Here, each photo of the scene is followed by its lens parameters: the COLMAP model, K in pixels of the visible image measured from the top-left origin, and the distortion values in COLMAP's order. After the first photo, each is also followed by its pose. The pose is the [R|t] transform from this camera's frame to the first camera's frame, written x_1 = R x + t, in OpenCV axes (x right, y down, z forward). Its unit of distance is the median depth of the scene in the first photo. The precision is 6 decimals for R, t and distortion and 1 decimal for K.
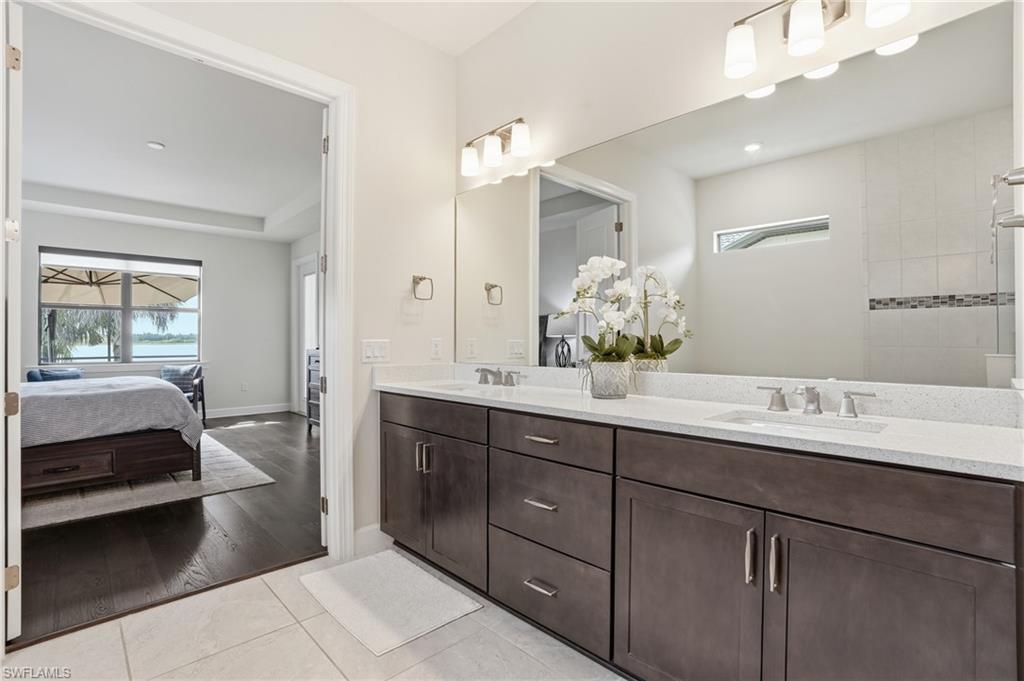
lens RADIAL K [[481.9, 0, 512.0], [0, 481.9, 340.5], [0, 0, 1]] dist [-0.074649, 0.025903]
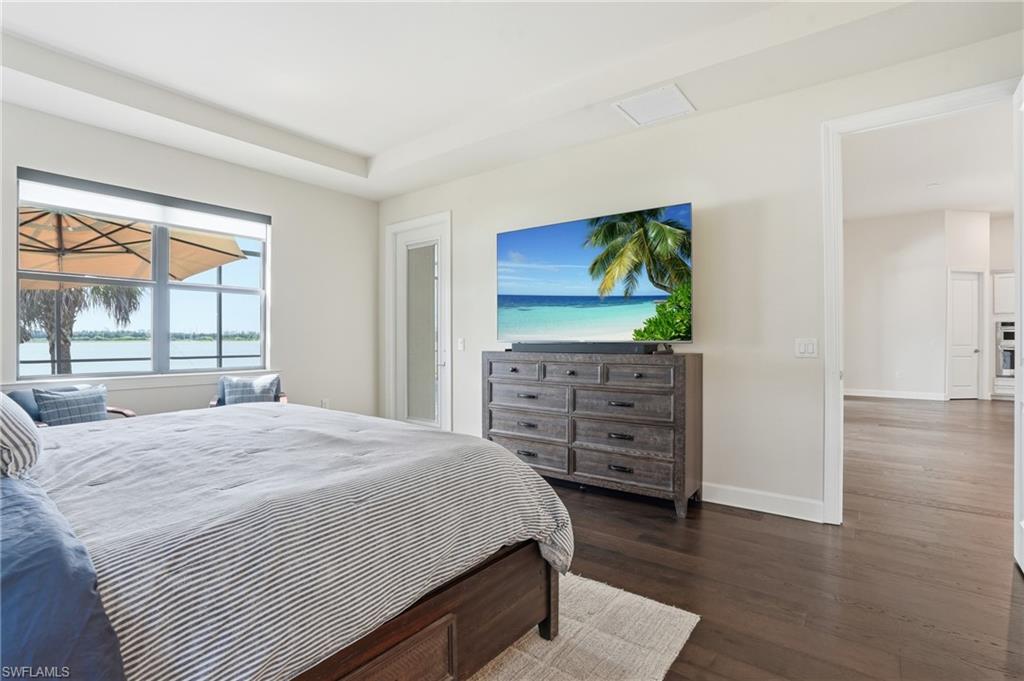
lens RADIAL K [[481.9, 0, 512.0], [0, 481.9, 340.5], [0, 0, 1]] dist [-0.074649, 0.025903]
pose [[0.988703, 0.001540, 0.149880, -0.463273], [-0.001599, 0.999999, 0.000271, 0.003516], [-0.149880, -0.000507, 0.988704, 0.320219]]
